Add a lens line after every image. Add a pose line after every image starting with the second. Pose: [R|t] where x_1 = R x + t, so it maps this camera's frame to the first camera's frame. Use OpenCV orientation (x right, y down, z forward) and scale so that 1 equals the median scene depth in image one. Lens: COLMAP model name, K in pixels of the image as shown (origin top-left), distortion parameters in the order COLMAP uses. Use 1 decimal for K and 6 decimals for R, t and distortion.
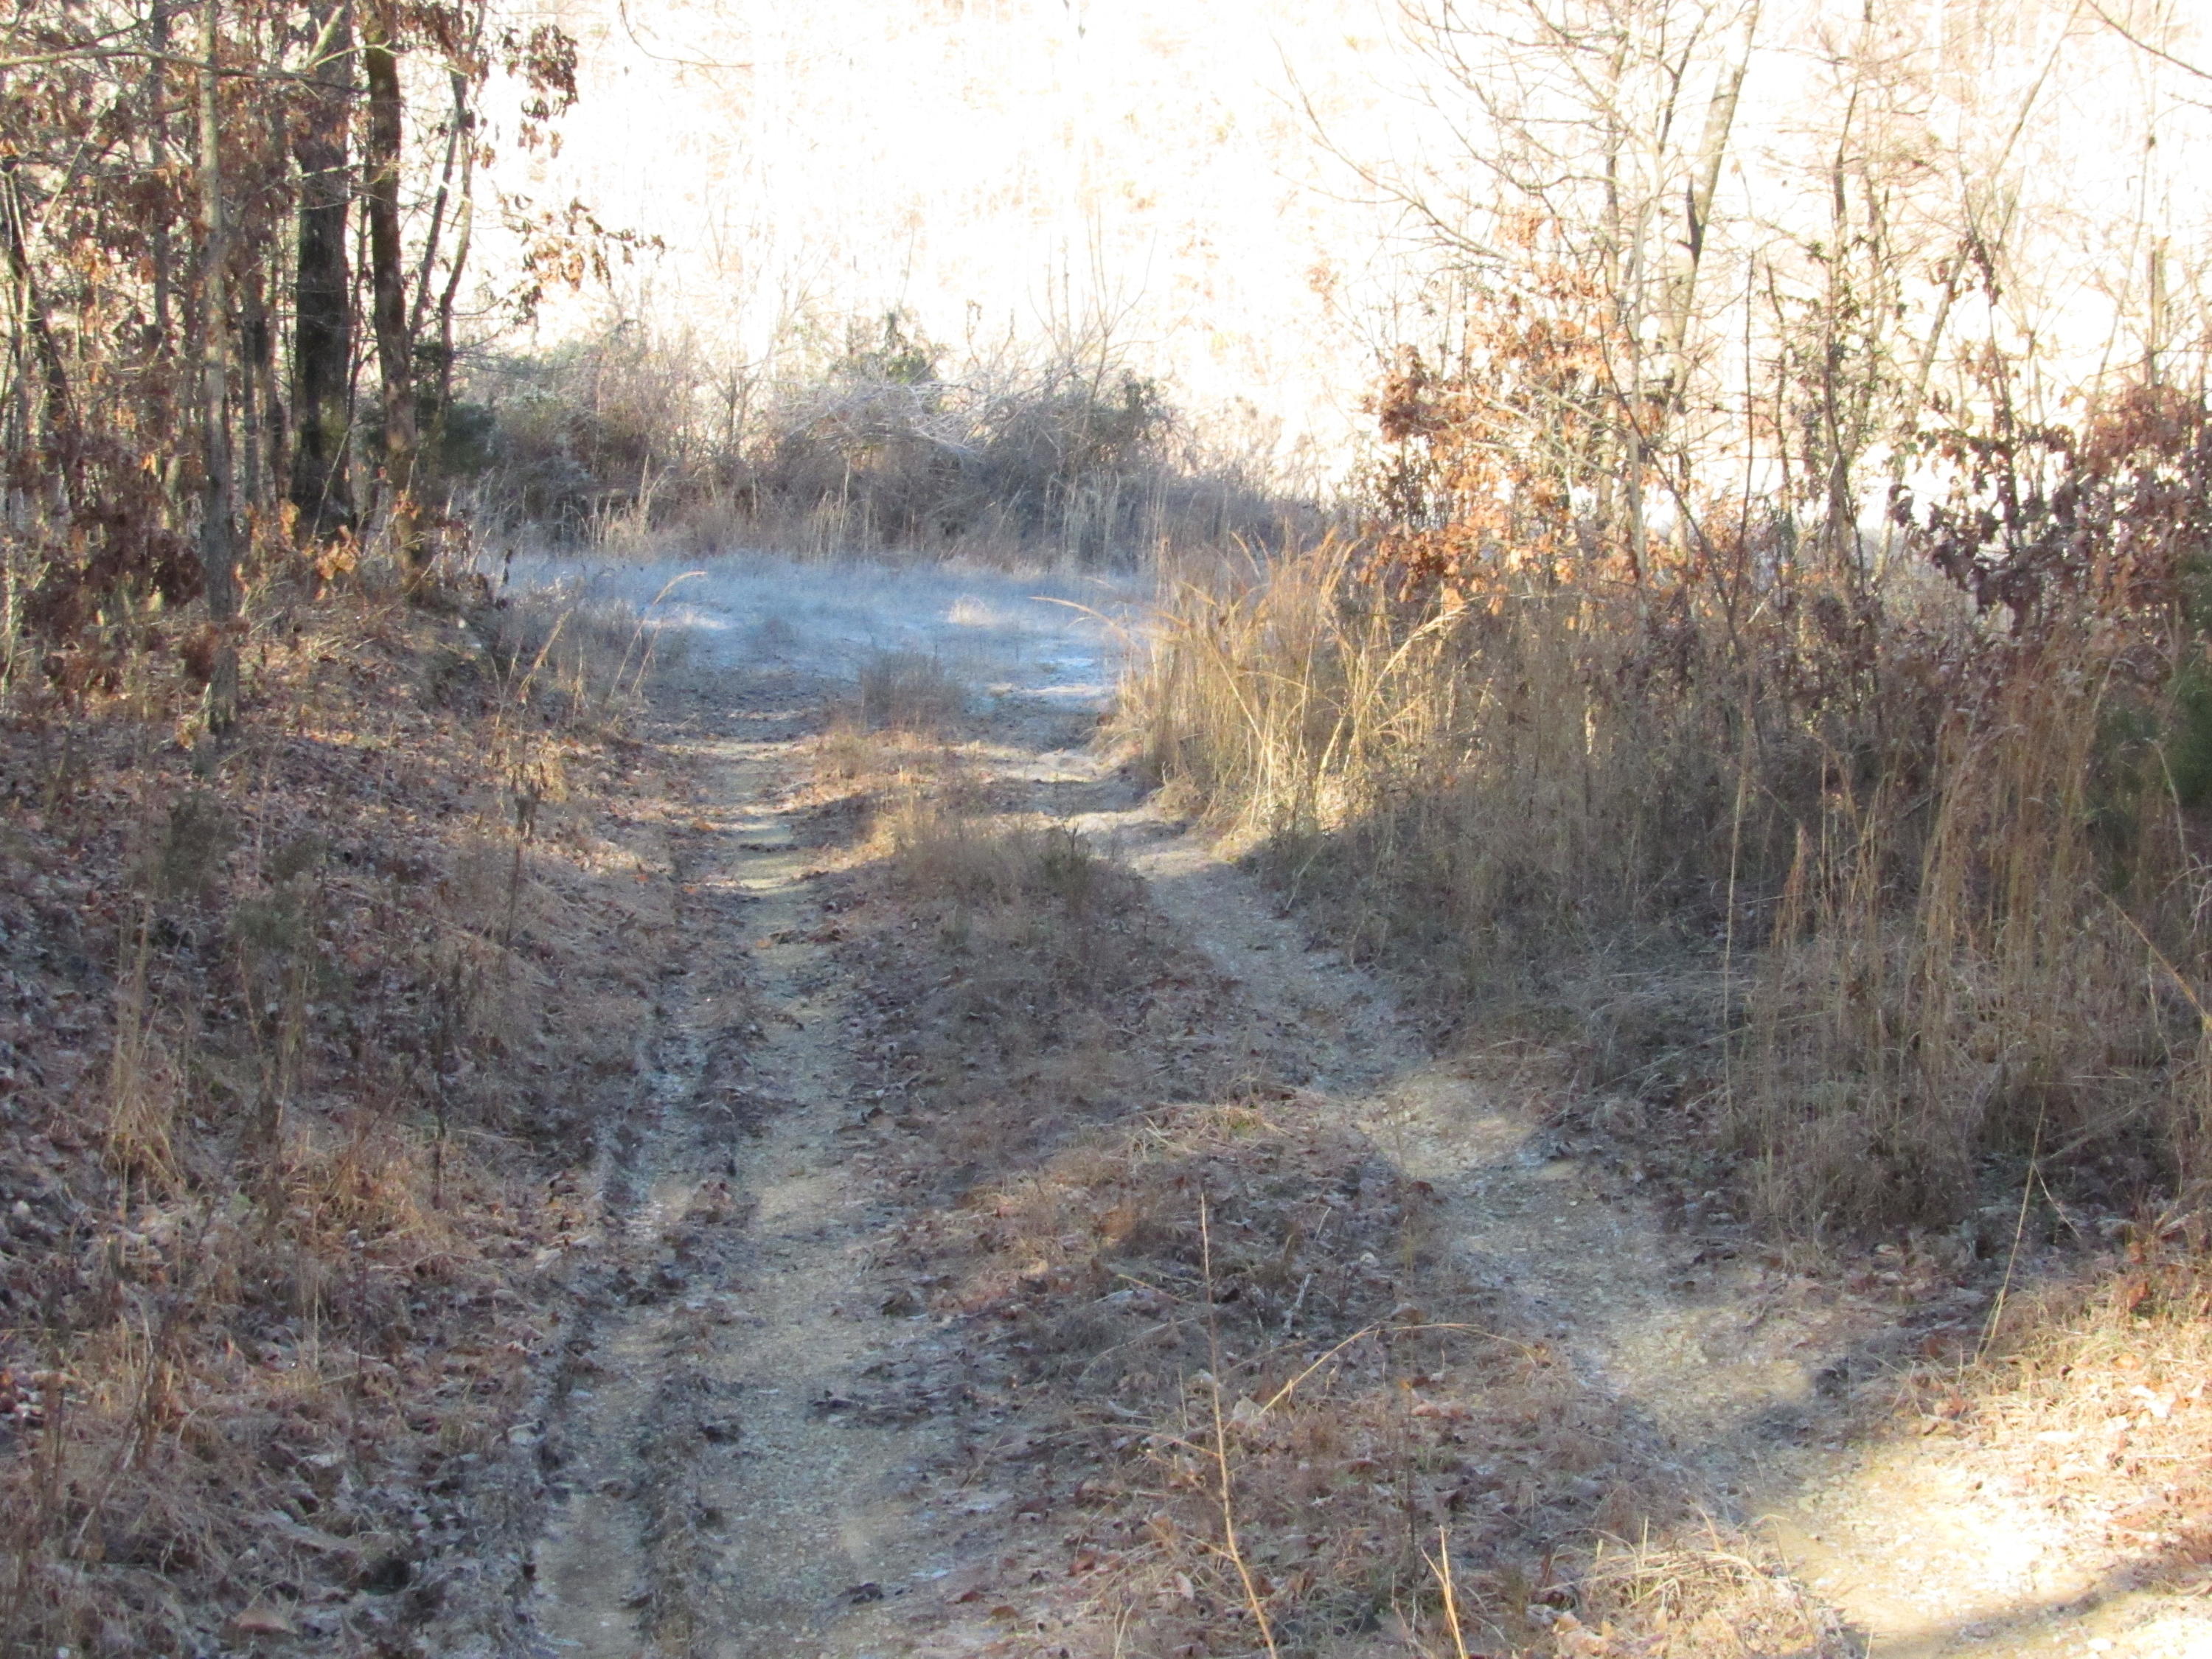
lens RADIAL K [[5108.3, 0, 1106.0], [0, 5108.3, 829.5], [0, 0, 1]] dist [-0.010461, -0.015033]
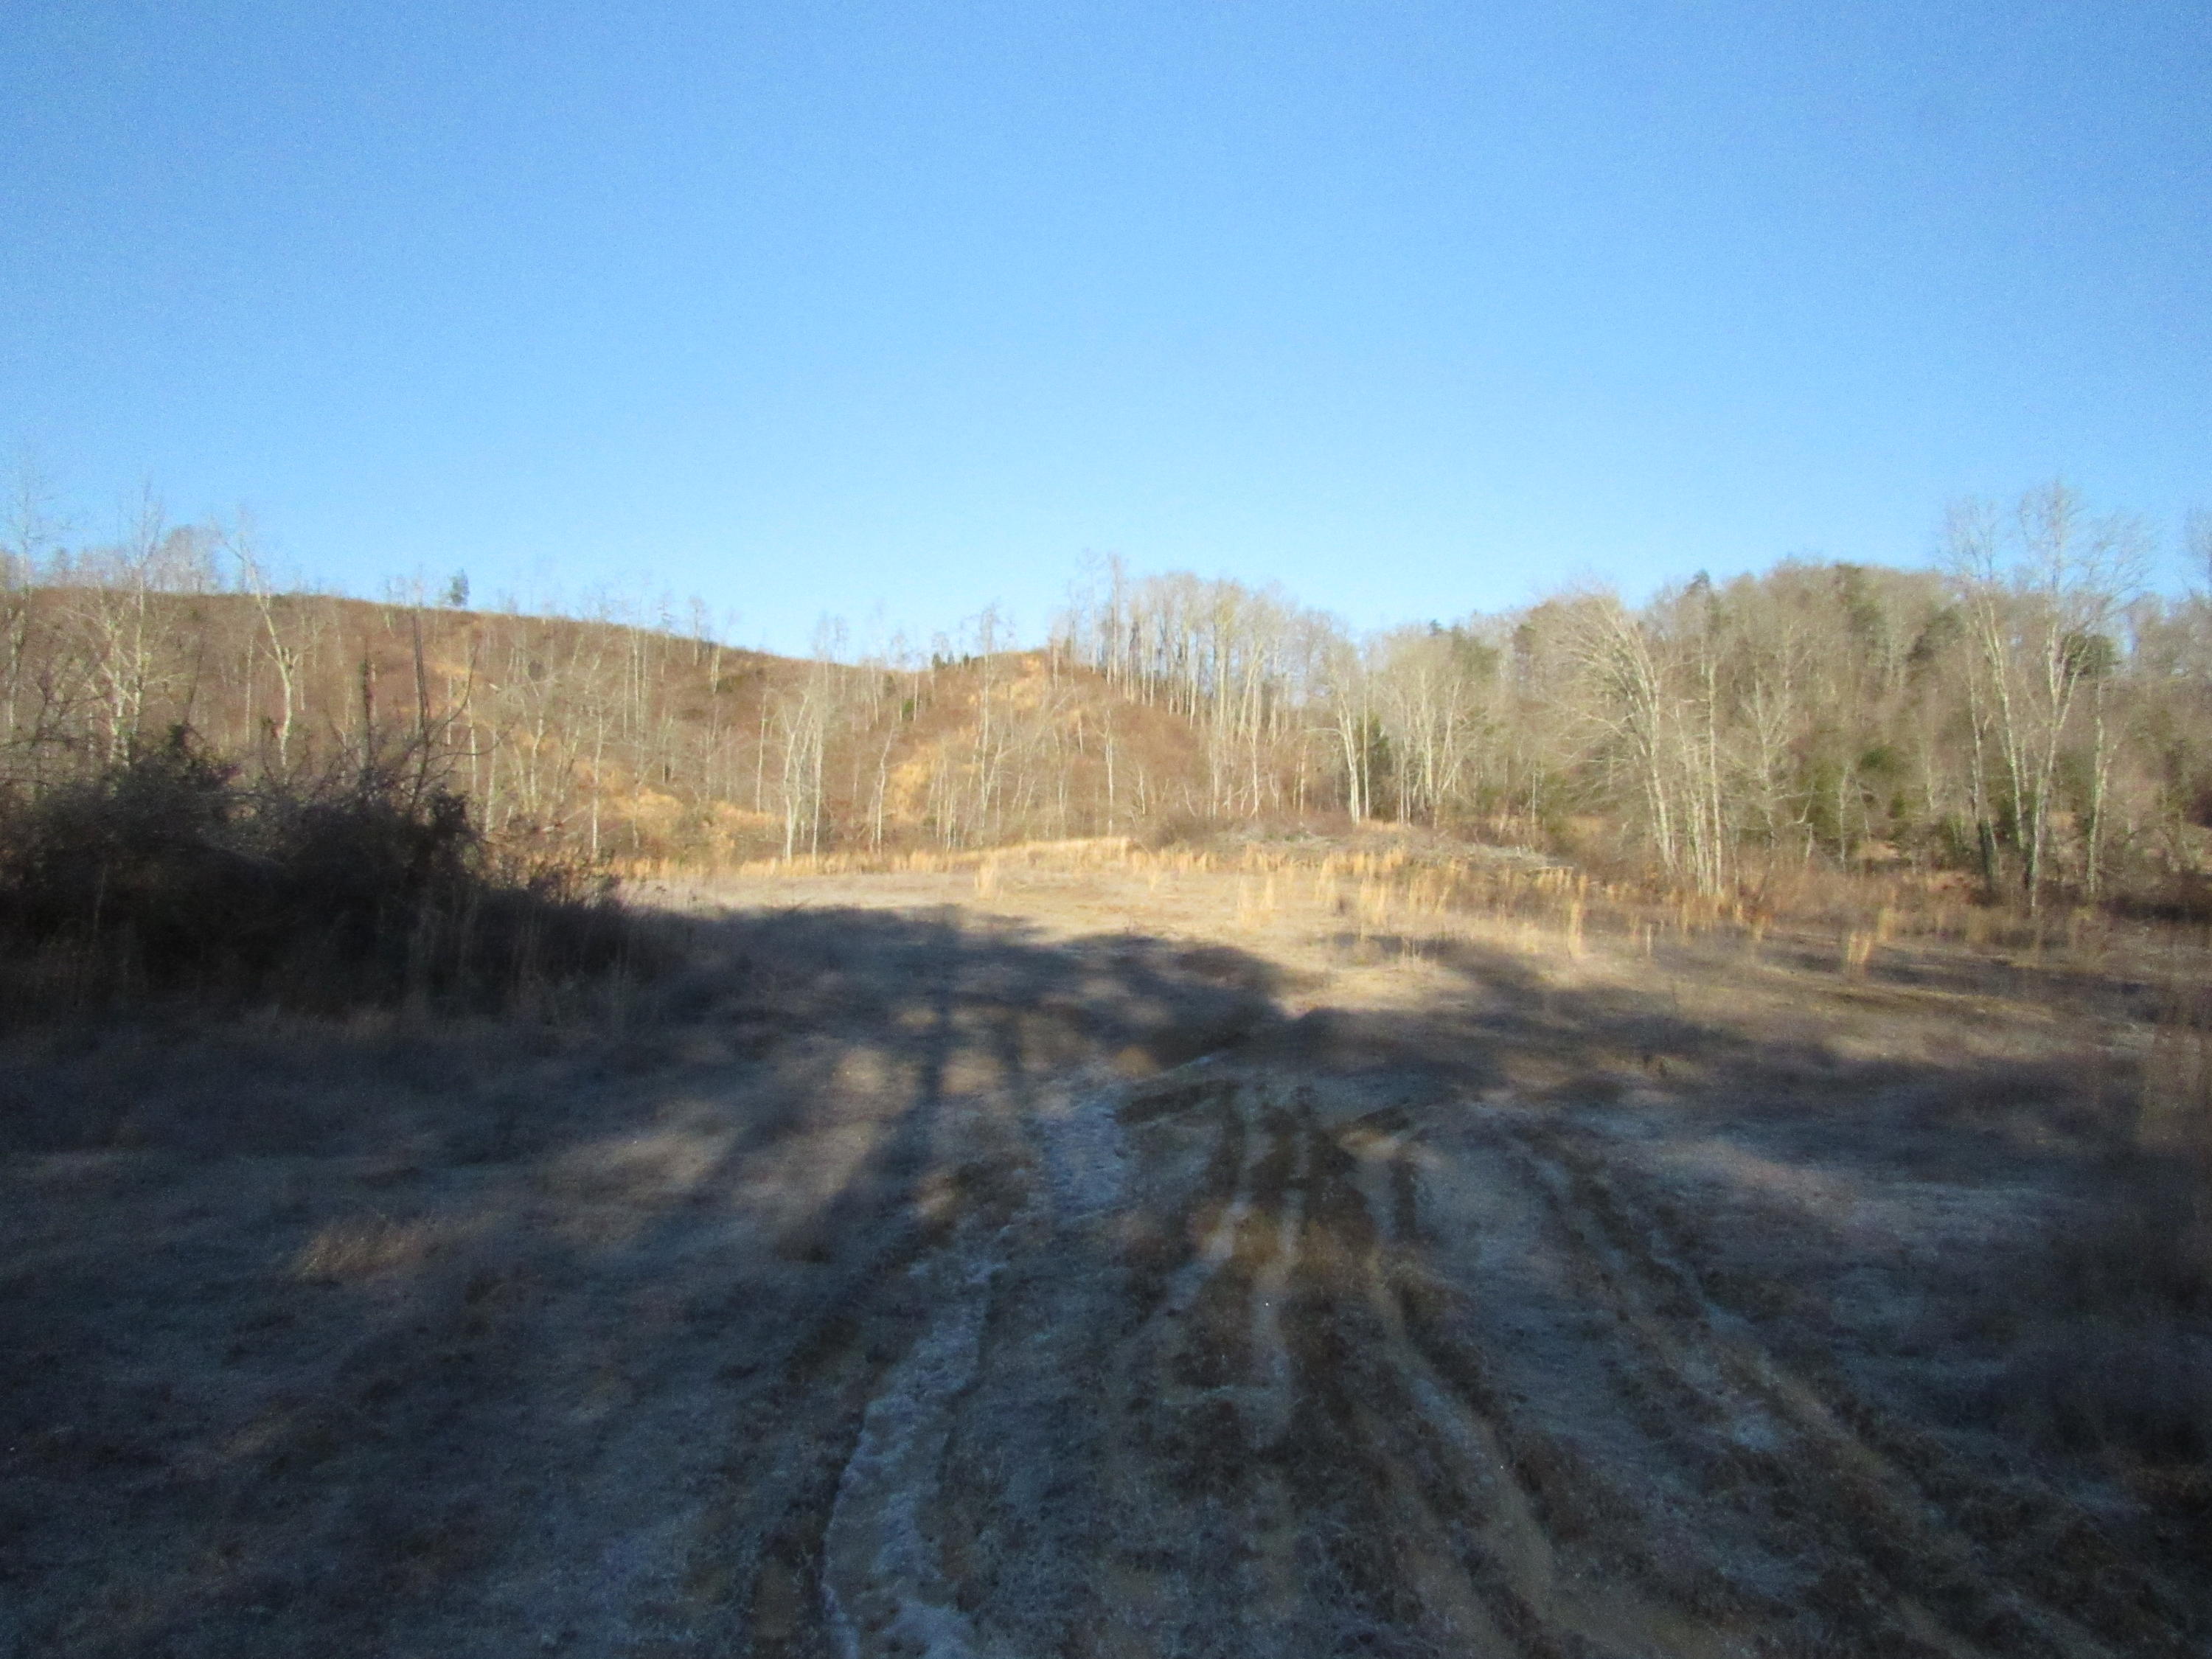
lens RADIAL K [[1631.4, 0, 1106.0], [0, 1631.4, 829.5], [0, 0, 1]] dist [-0.000673, 0.007154]
pose [[0.890726, 0.015165, 0.454288, -0.025973], [0.028672, 0.995579, -0.089450, -0.049603], [-0.453636, 0.092701, 0.886353, 0.668411]]
